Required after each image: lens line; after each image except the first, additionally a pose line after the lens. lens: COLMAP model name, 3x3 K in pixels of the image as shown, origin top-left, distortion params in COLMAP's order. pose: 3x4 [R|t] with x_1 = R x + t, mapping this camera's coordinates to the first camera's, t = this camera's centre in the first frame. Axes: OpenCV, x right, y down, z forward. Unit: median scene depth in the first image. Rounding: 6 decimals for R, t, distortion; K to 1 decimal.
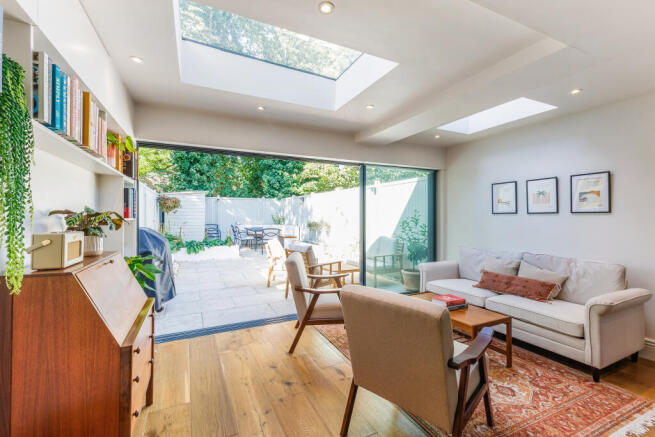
lens RADIAL K [[278.5, 0, 330.7], [0, 278.5, 216.1], [0, 0, 1]] dist [-0.004747, -0.001451]
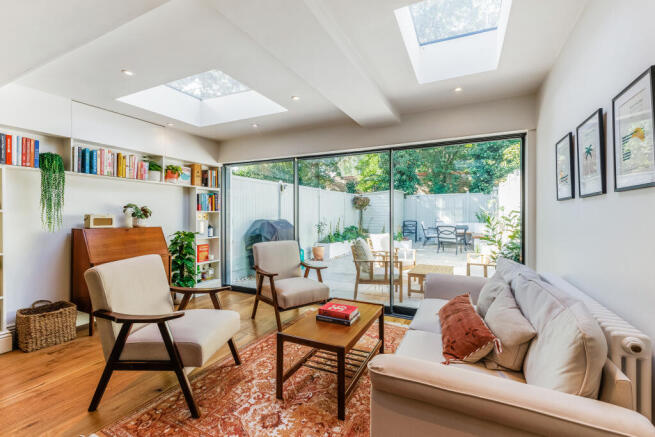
lens RADIAL K [[278.5, 0, 325.1], [0, 278.5, 214.3], [0, 0, 1]] dist [-0.004747, -0.001451]
pose [[0.633652, -0.002719, -0.773613, 0.209530], [0.003133, 0.999995, -0.000949, 0.005128], [0.773612, -0.001822, 0.633657, 0.094586]]
